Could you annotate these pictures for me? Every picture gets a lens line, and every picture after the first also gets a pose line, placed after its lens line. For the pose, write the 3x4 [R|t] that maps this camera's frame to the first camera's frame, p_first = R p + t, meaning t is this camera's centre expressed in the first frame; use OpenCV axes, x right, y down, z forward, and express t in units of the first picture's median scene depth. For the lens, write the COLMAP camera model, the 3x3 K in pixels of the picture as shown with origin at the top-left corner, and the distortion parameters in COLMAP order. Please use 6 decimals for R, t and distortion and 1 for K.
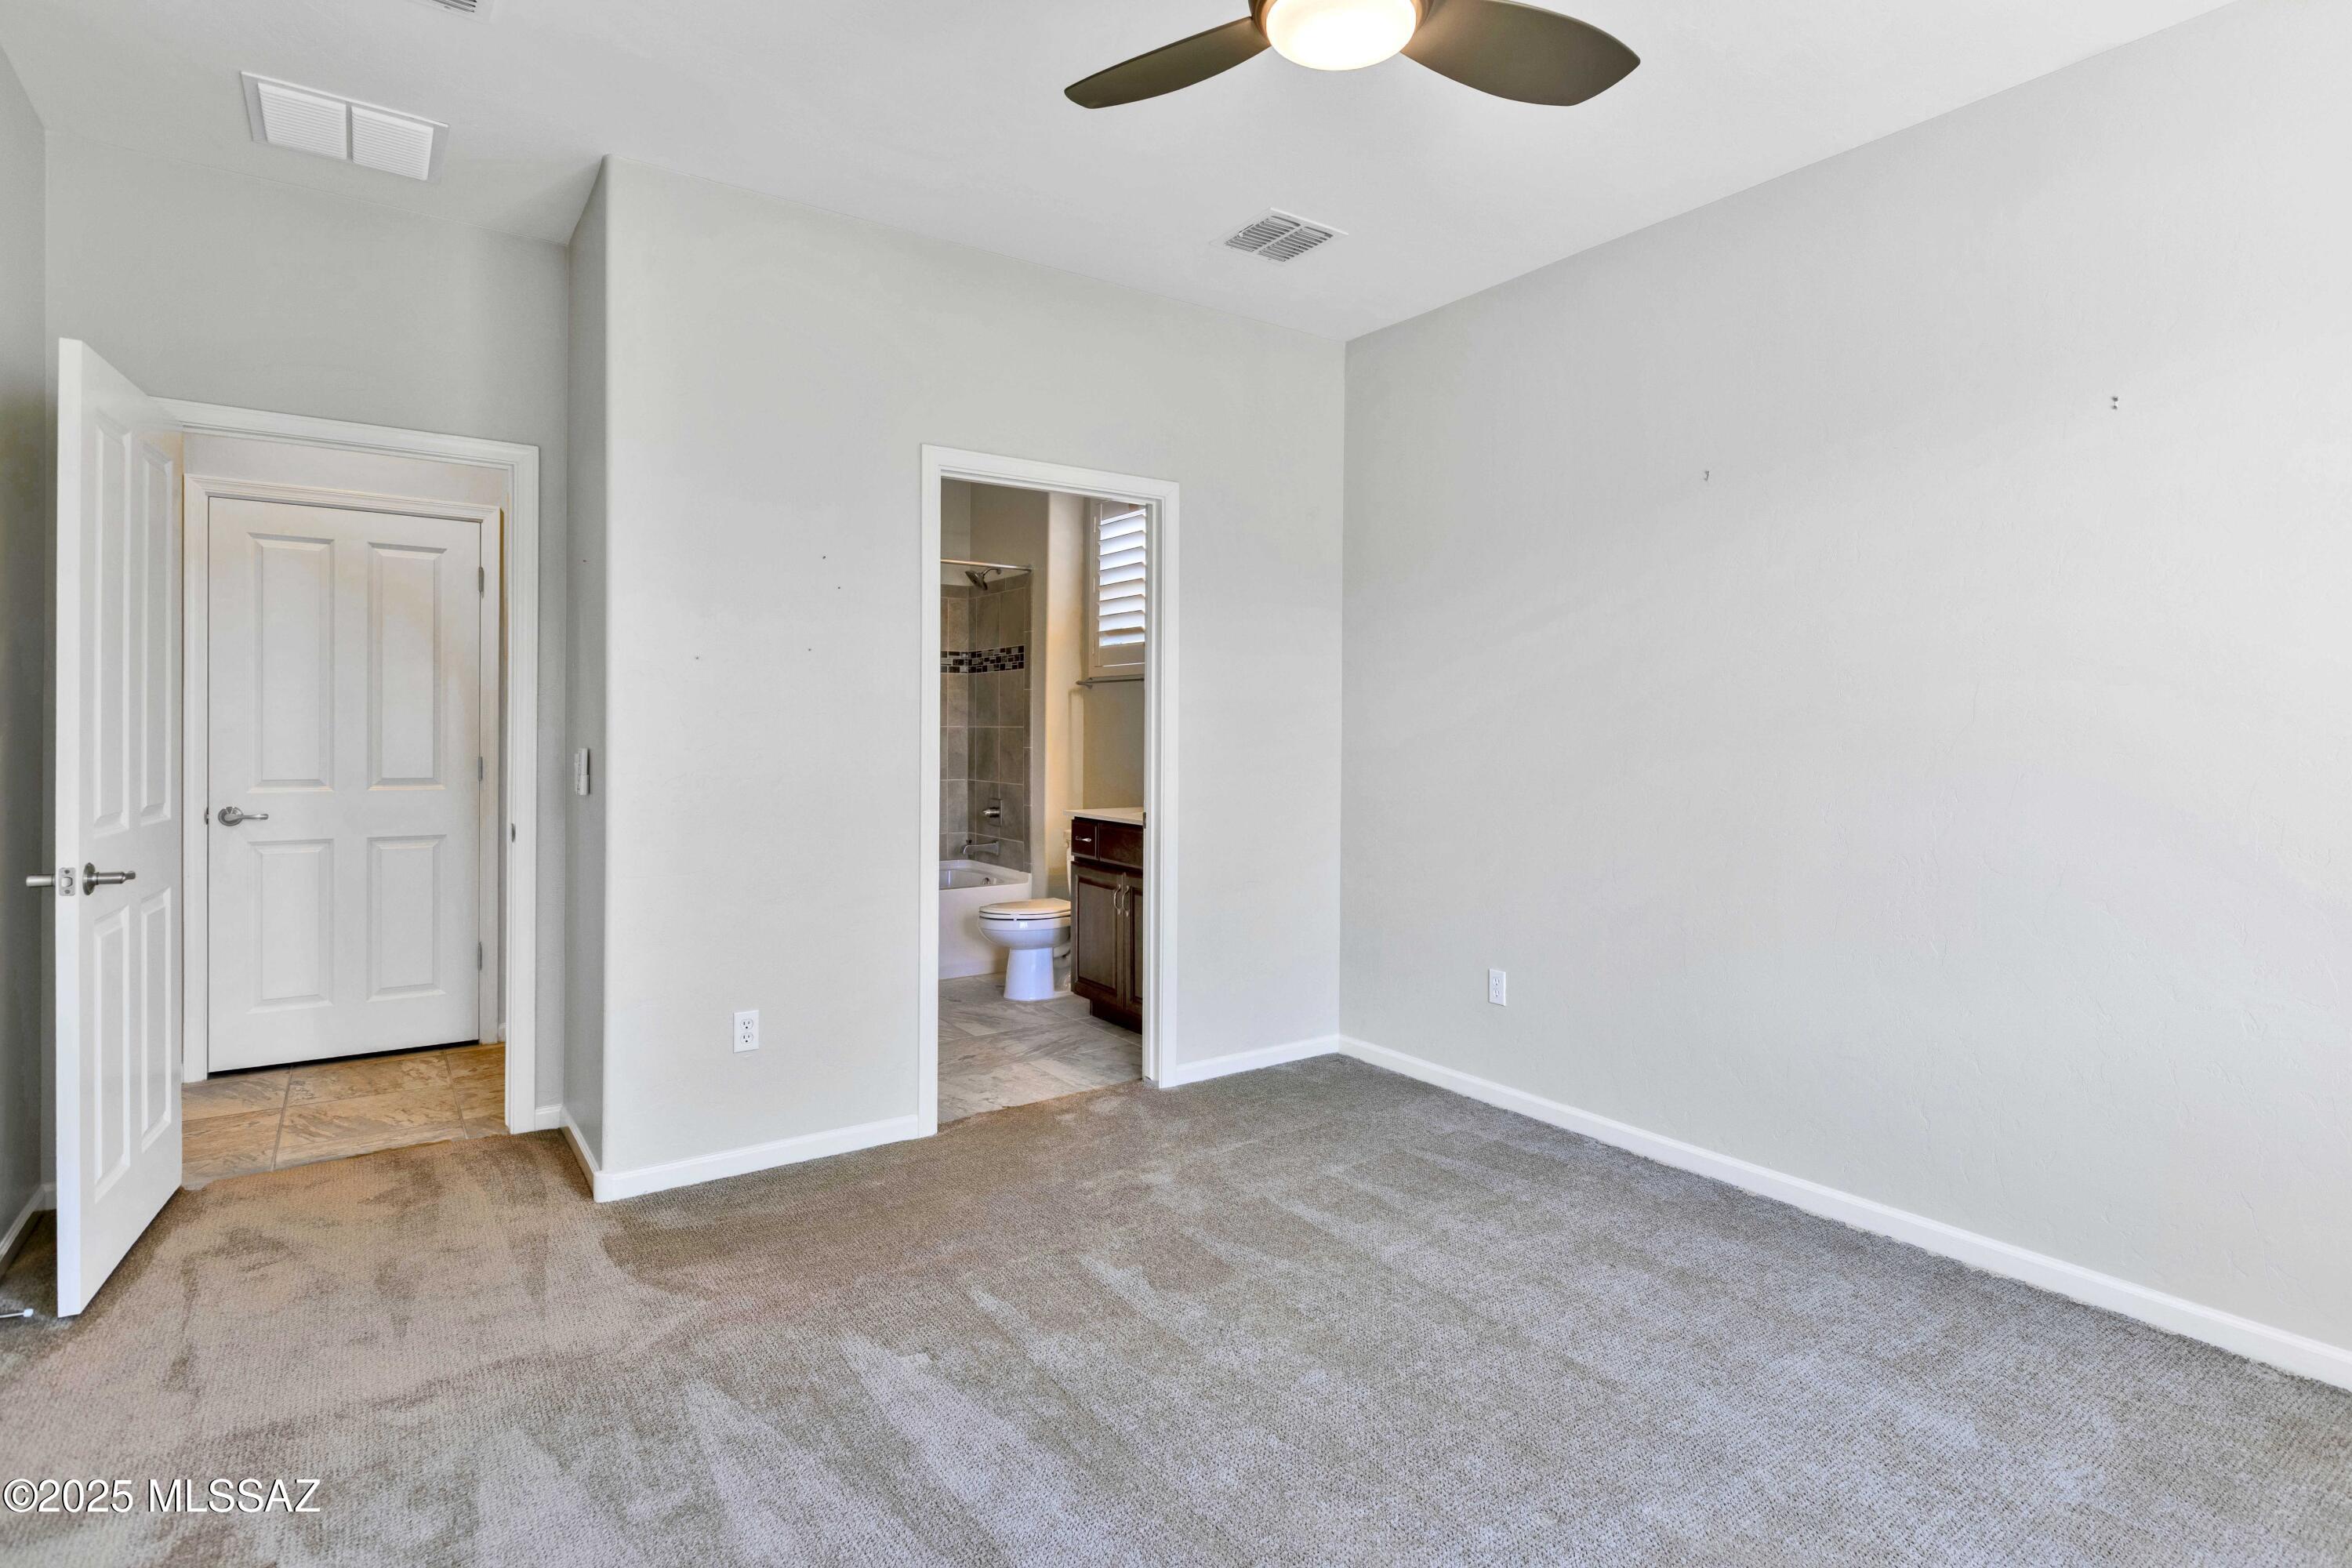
lens RADIAL K [[1226.3, 0, 1177.0], [0, 1226.3, 735.1], [0, 0, 1]] dist [-0.000992, -0.000207]
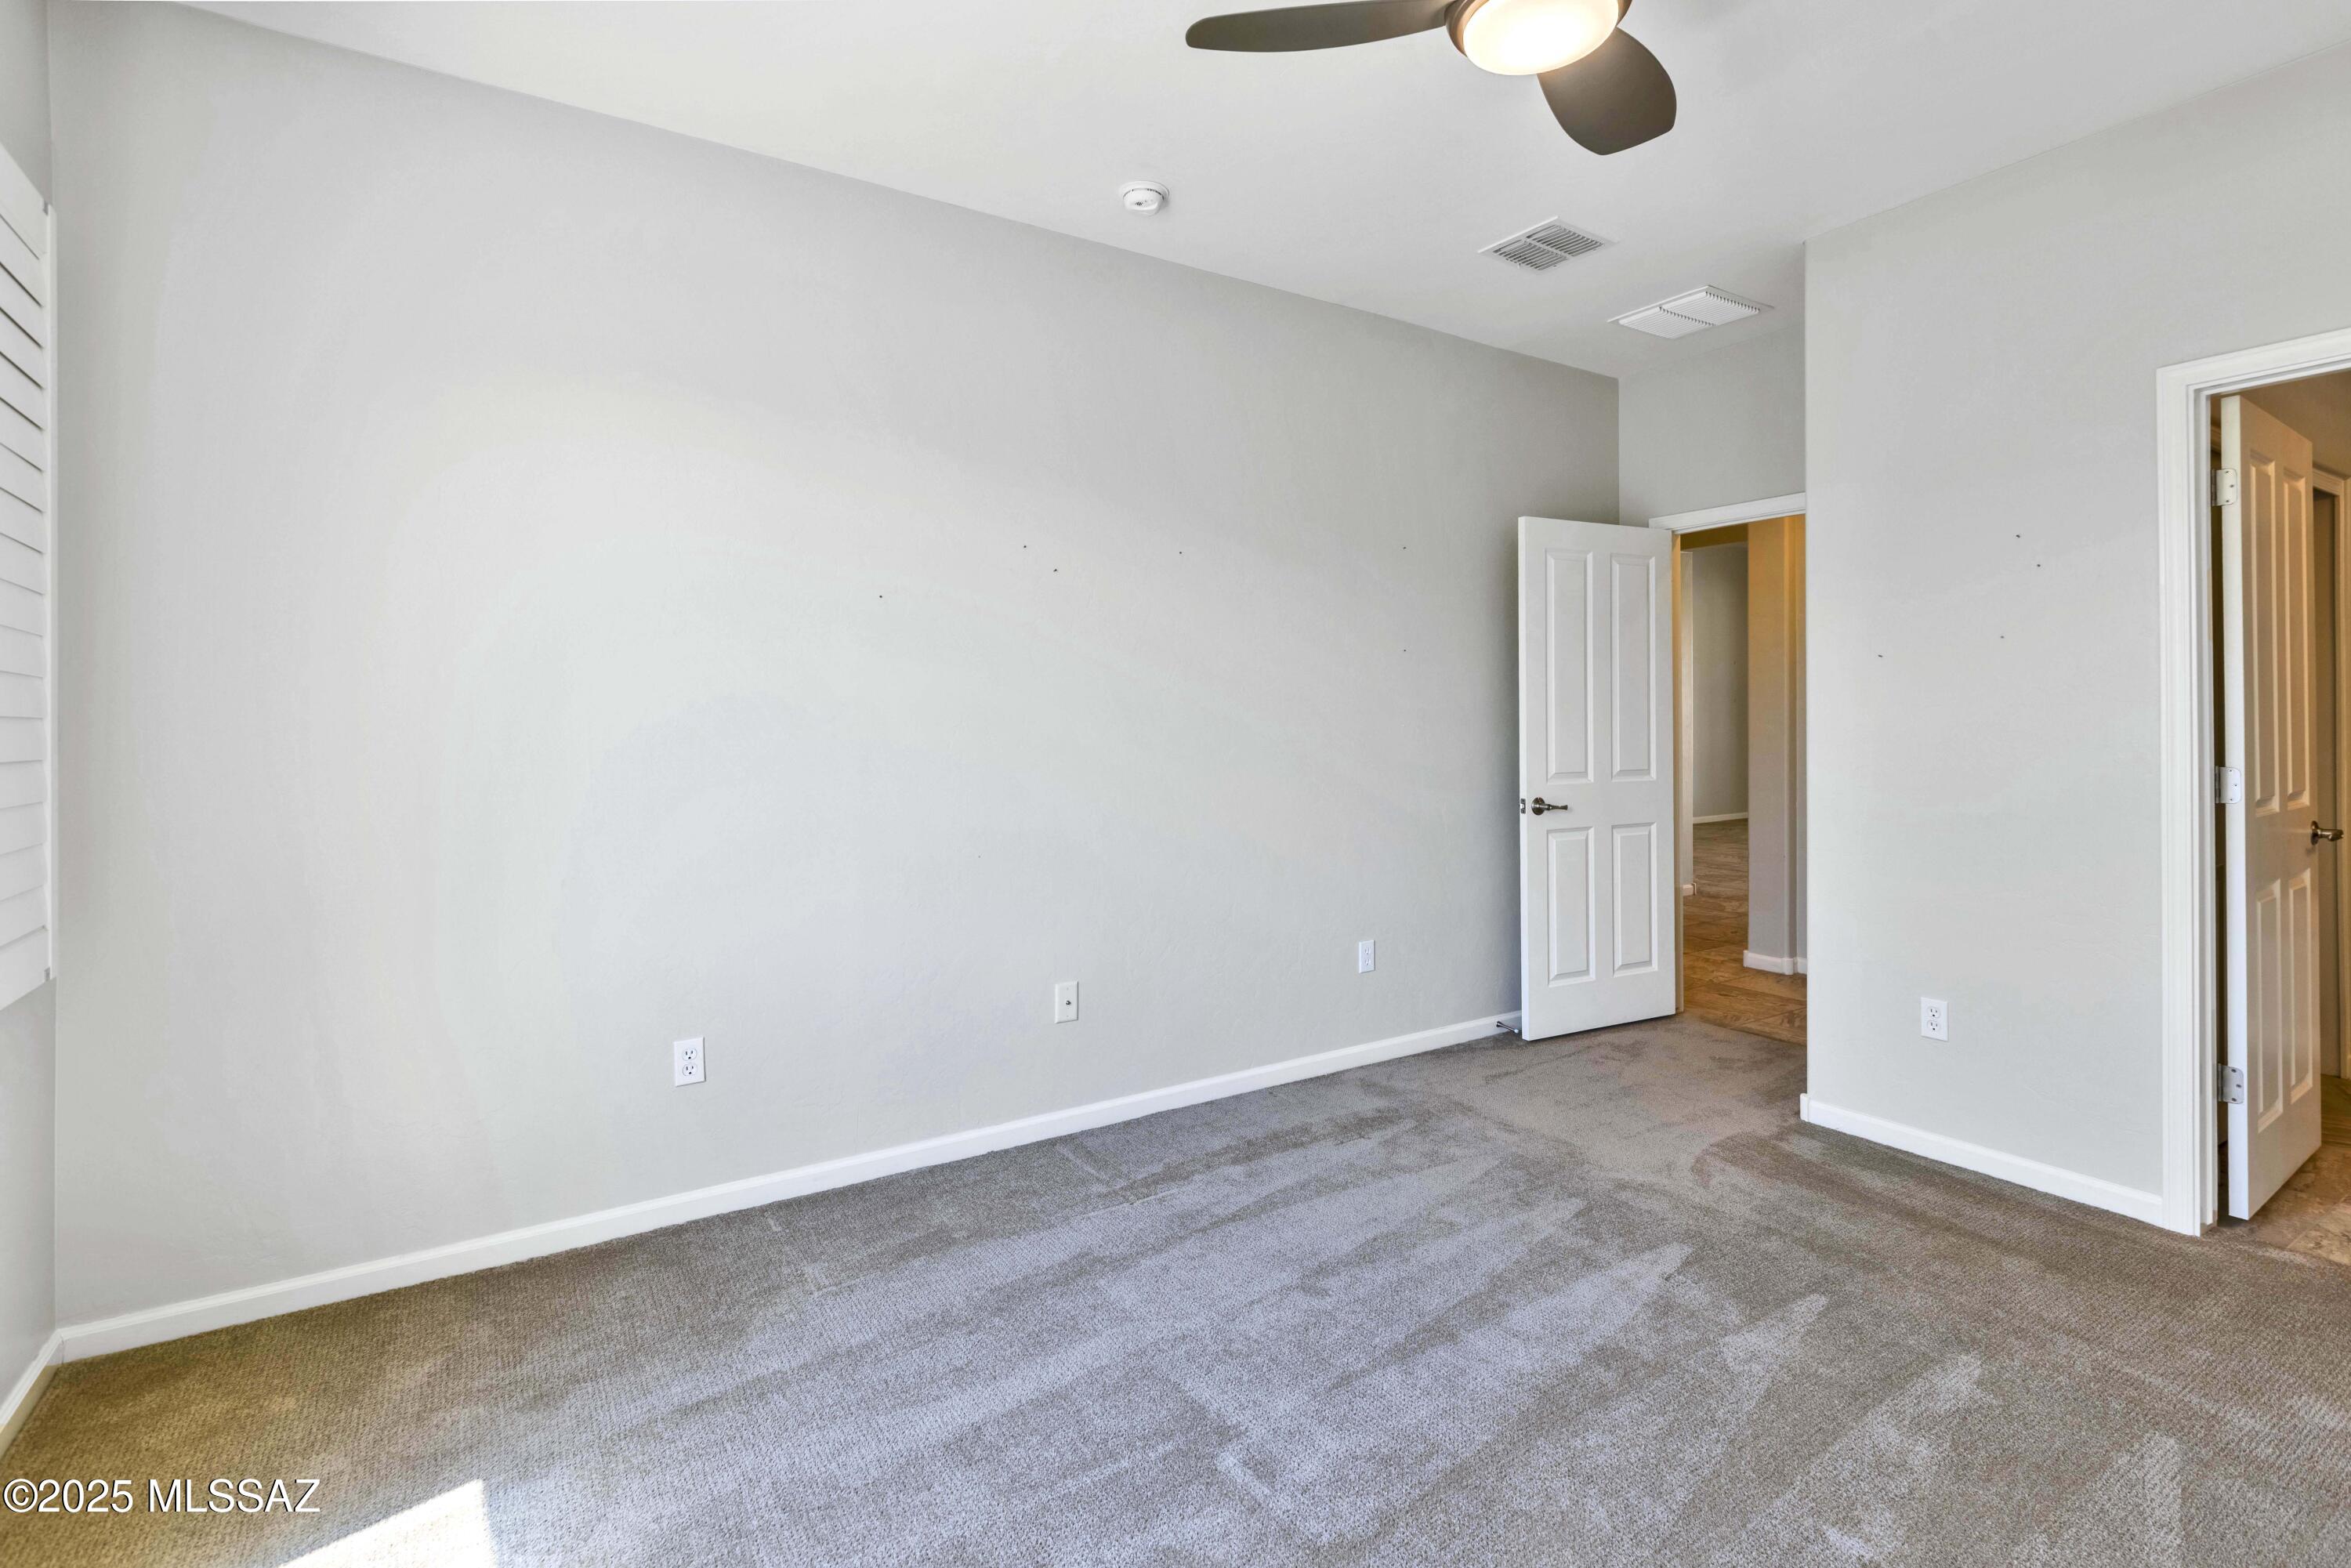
lens RADIAL K [[1081.8, 0, 1179.8], [0, 1081.8, 722.8], [0, 0, 1]] dist [0.005153, 0.000540]
pose [[-0.047301, -0.003111, -0.998876, 0.757804], [0.001895, 0.999993, -0.003205, -0.002624], [0.998879, -0.002045, -0.047295, 0.549964]]
